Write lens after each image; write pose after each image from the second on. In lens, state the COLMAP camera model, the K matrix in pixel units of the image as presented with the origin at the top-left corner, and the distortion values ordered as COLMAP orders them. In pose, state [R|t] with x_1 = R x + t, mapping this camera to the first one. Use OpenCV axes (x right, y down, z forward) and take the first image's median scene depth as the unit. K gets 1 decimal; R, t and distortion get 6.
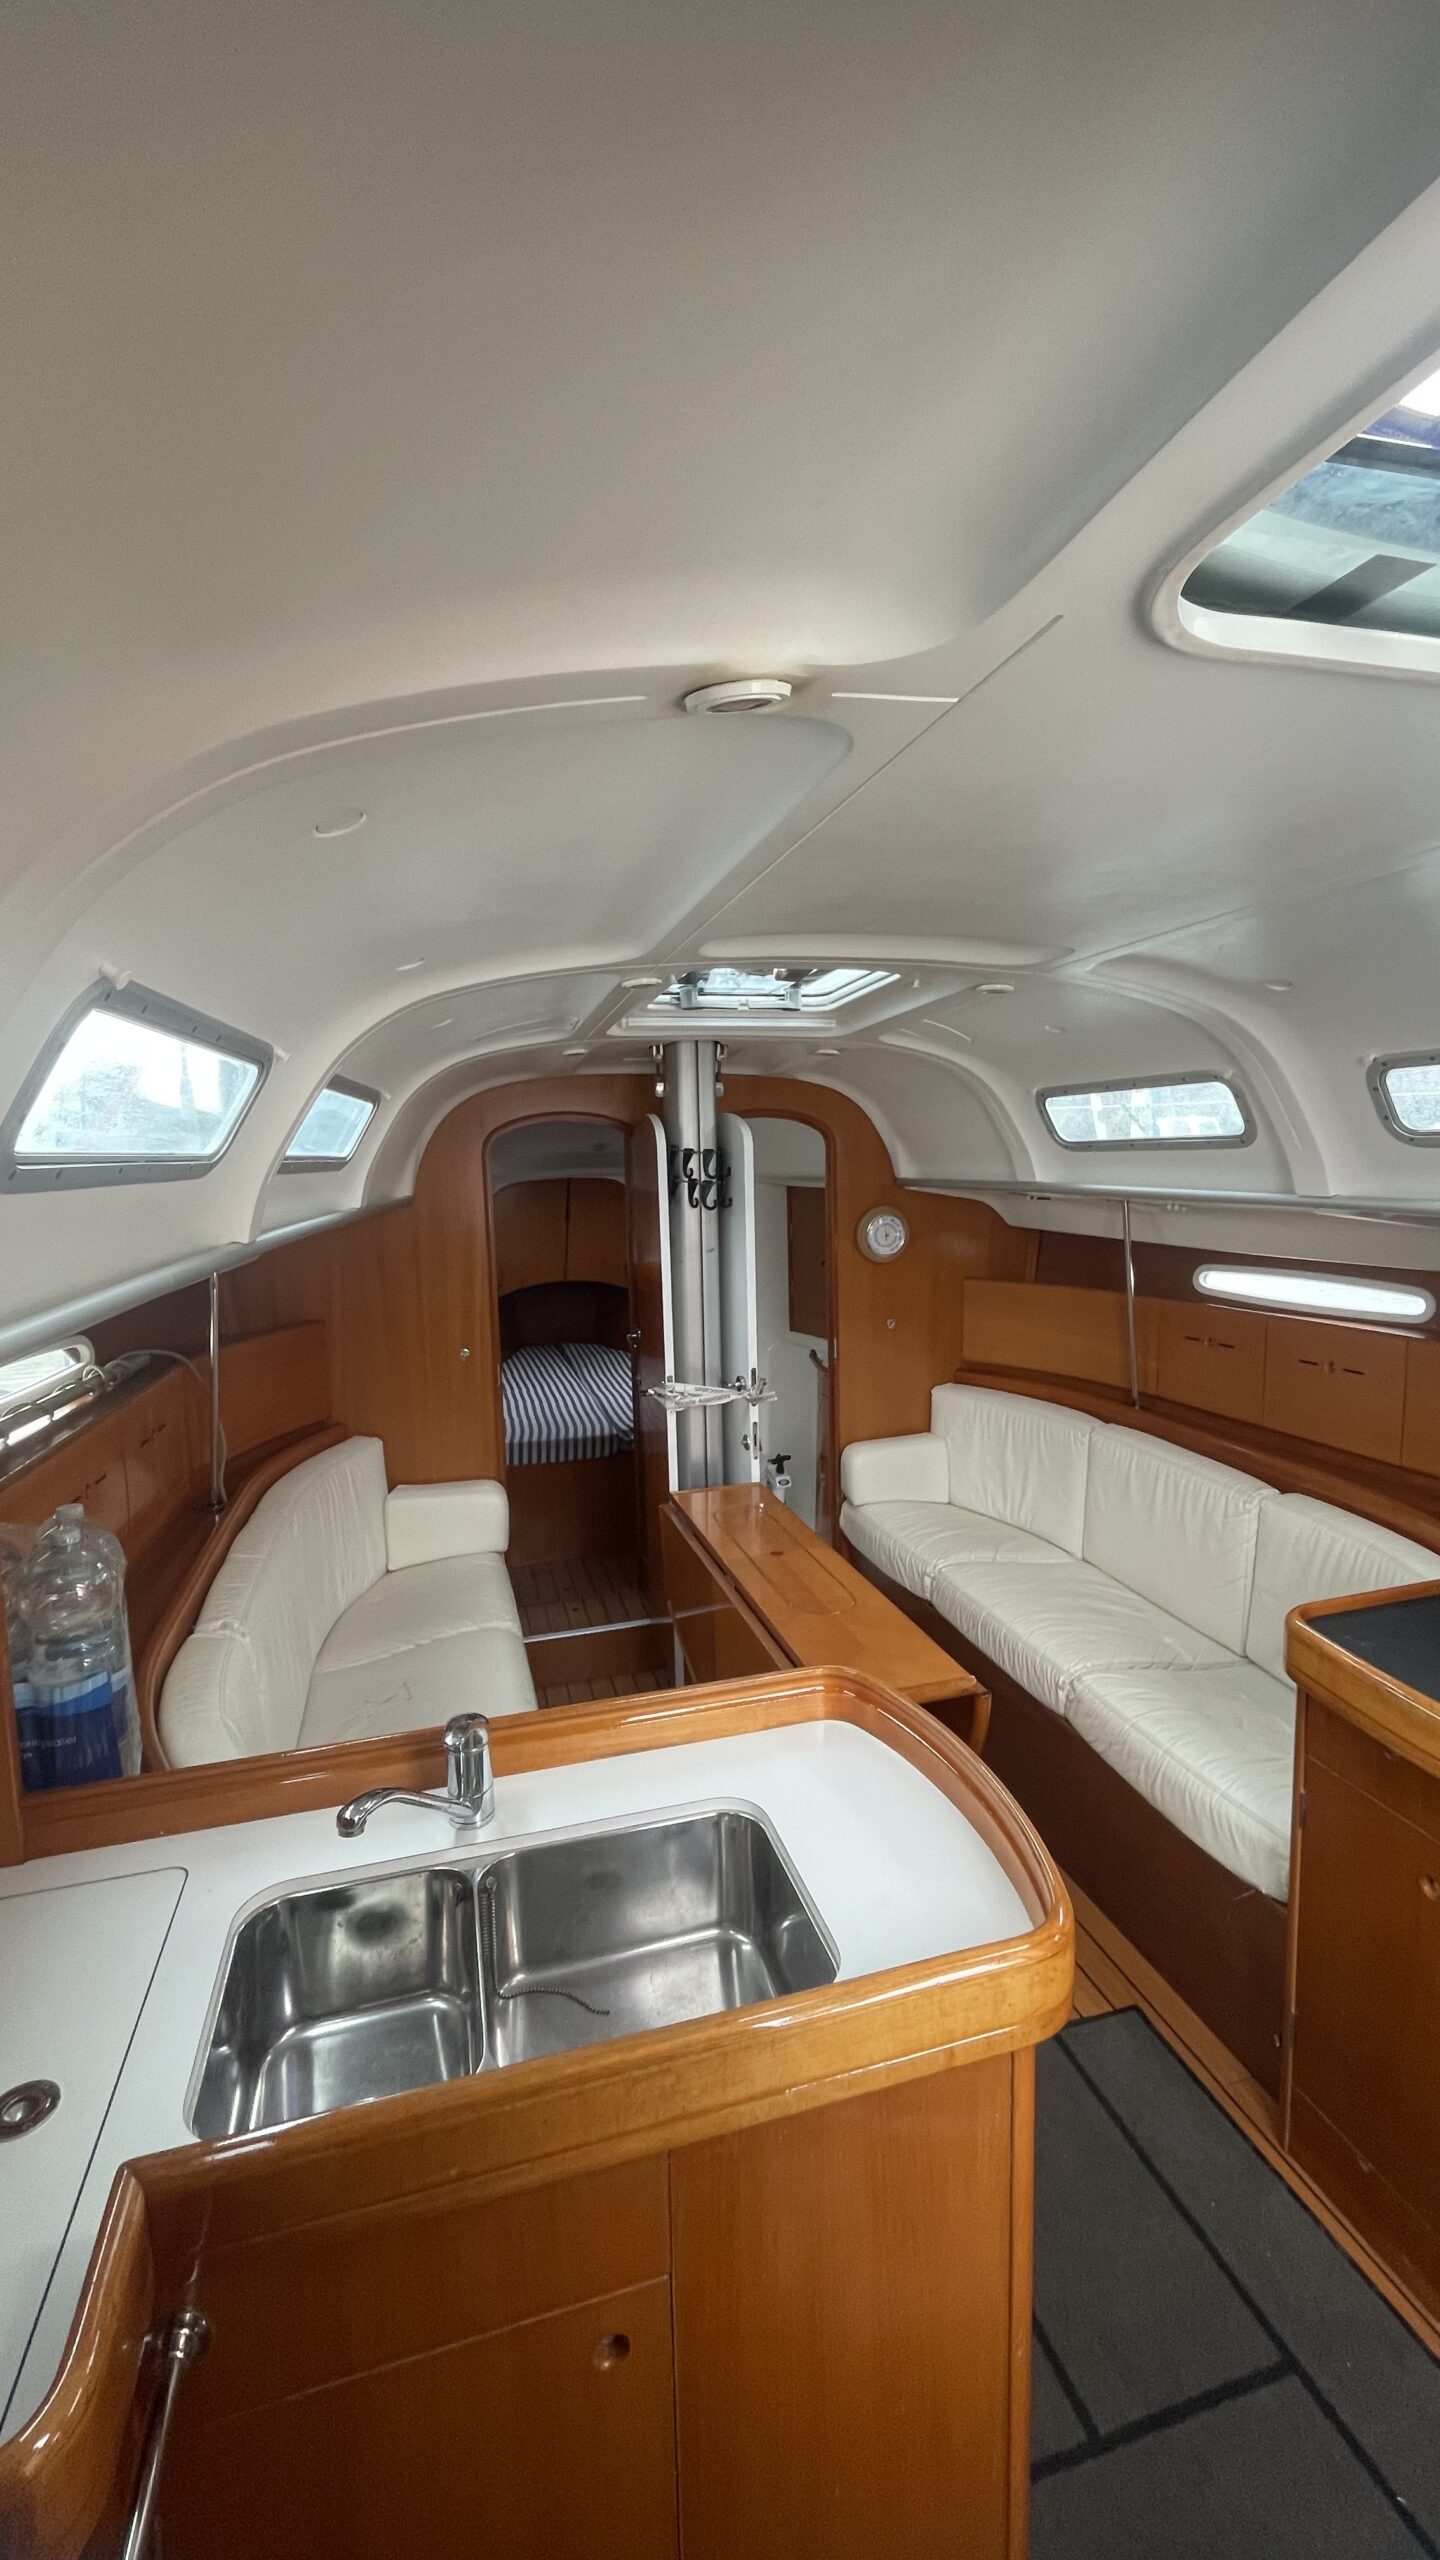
lens RADIAL K [[1040.7, 0, 722.1], [0, 1040.7, 1272.1], [0, 0, 1]] dist [-0.007861, 0.000016]
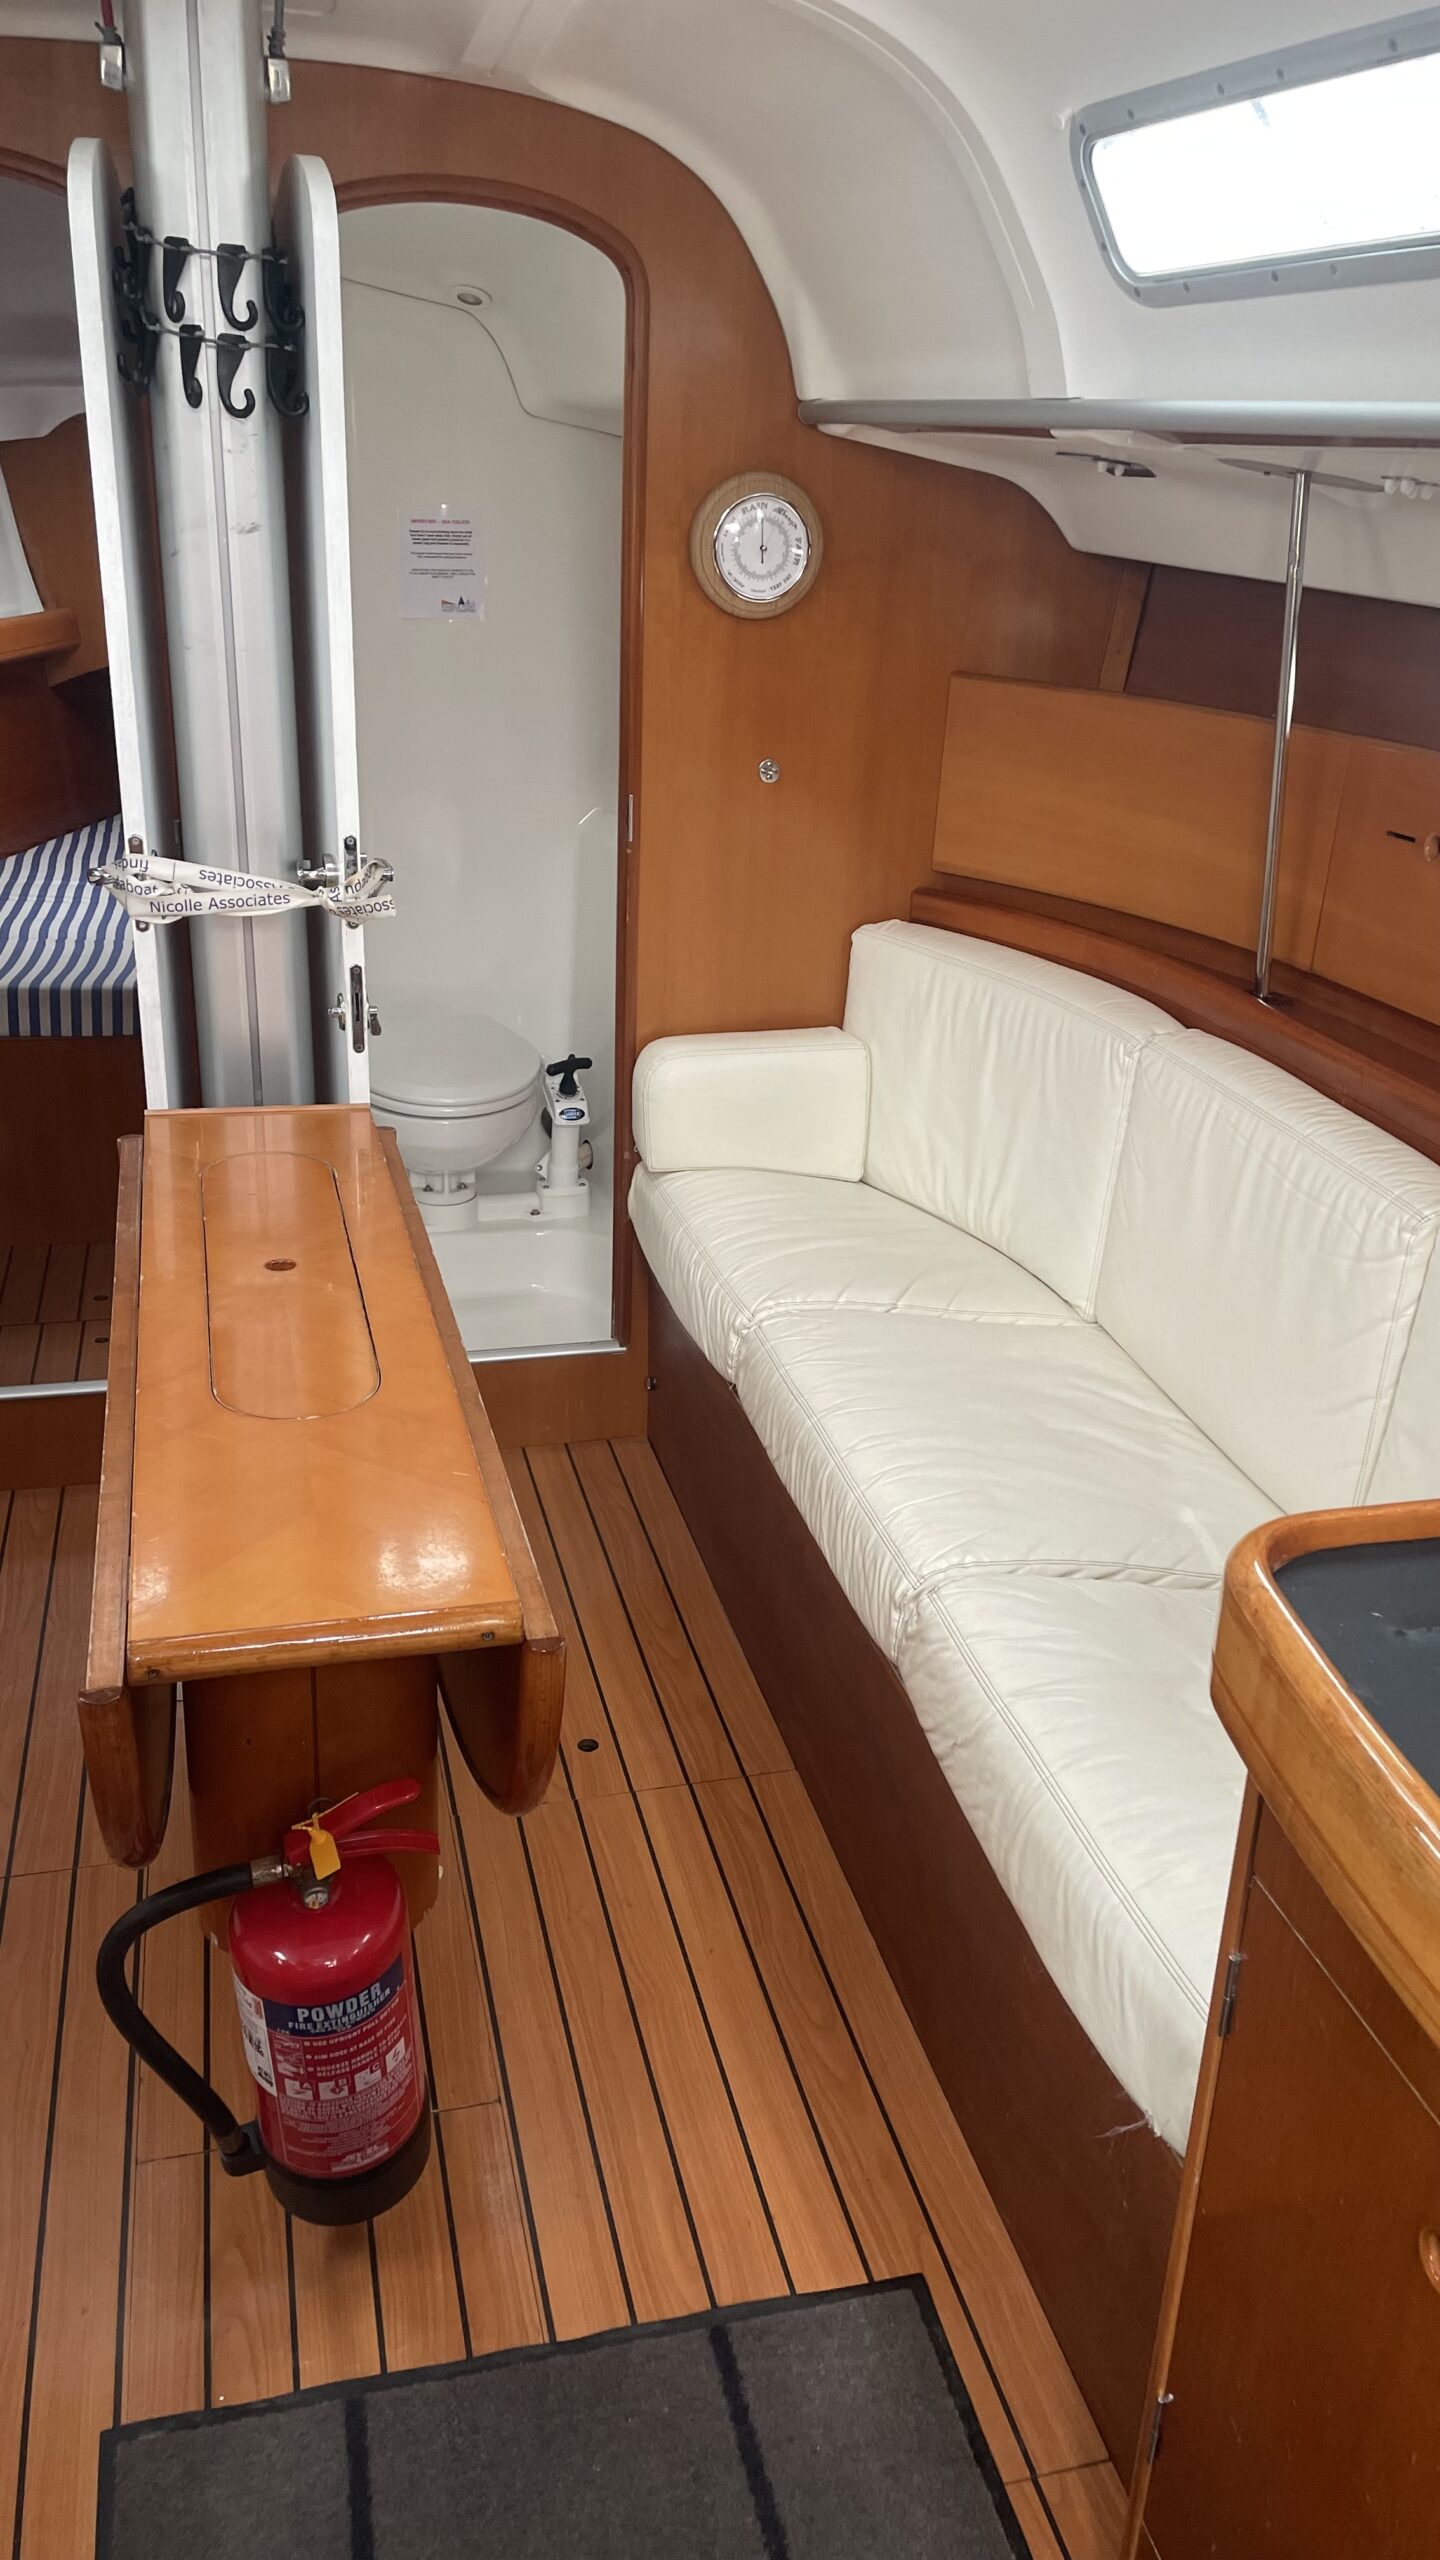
lens RADIAL K [[1914.2, 0, 732.7], [0, 1914.2, 1263.5], [0, 0, 1]] dist [0.090809, -0.112821]
pose [[0.997441, 0.071453, -0.002379, 0.197566], [-0.068102, 0.959738, 0.272518, 0.034612], [0.021756, -0.271659, 0.962148, 0.201434]]
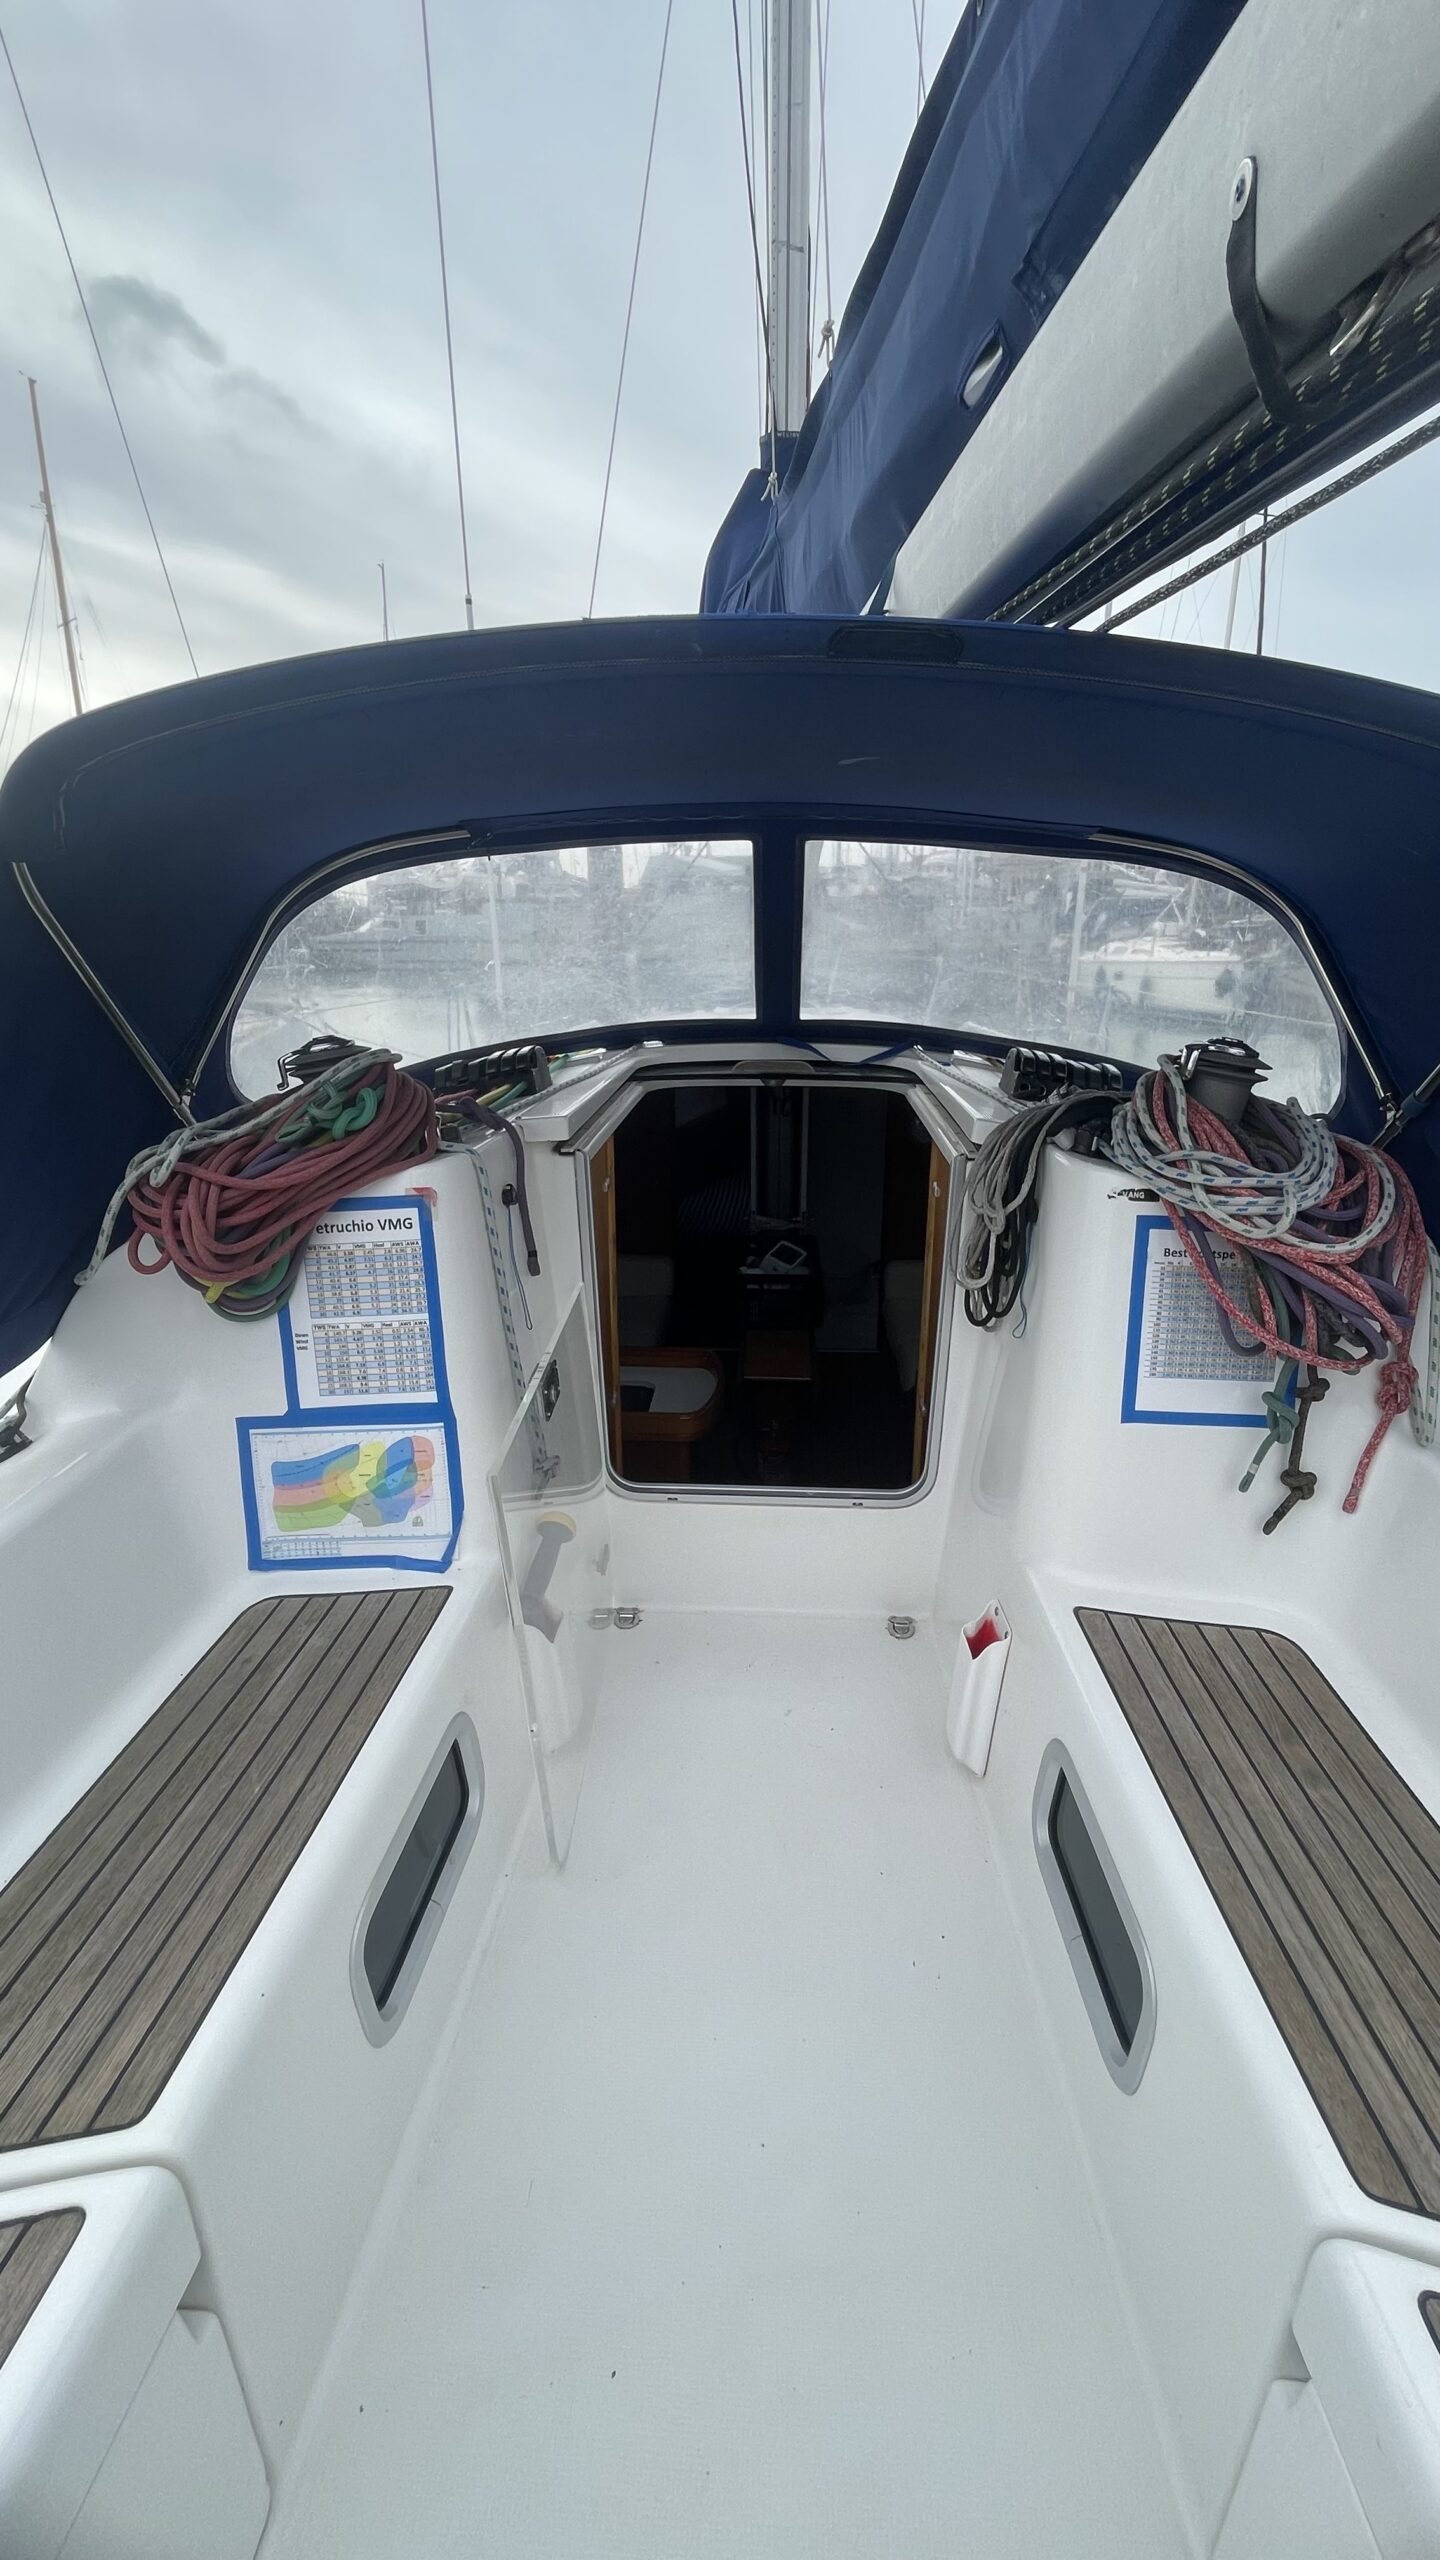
lens RADIAL K [[1028.2, 0, 723.5], [0, 1028.2, 1276.6], [0, 0, 1]] dist [-0.008157, -0.000015]
pose [[0.940865, 0.129439, -0.313081, 0.458054], [-0.061115, 0.973820, 0.218953, -0.171943], [0.333225, -0.186871, 0.924143, -0.670550]]
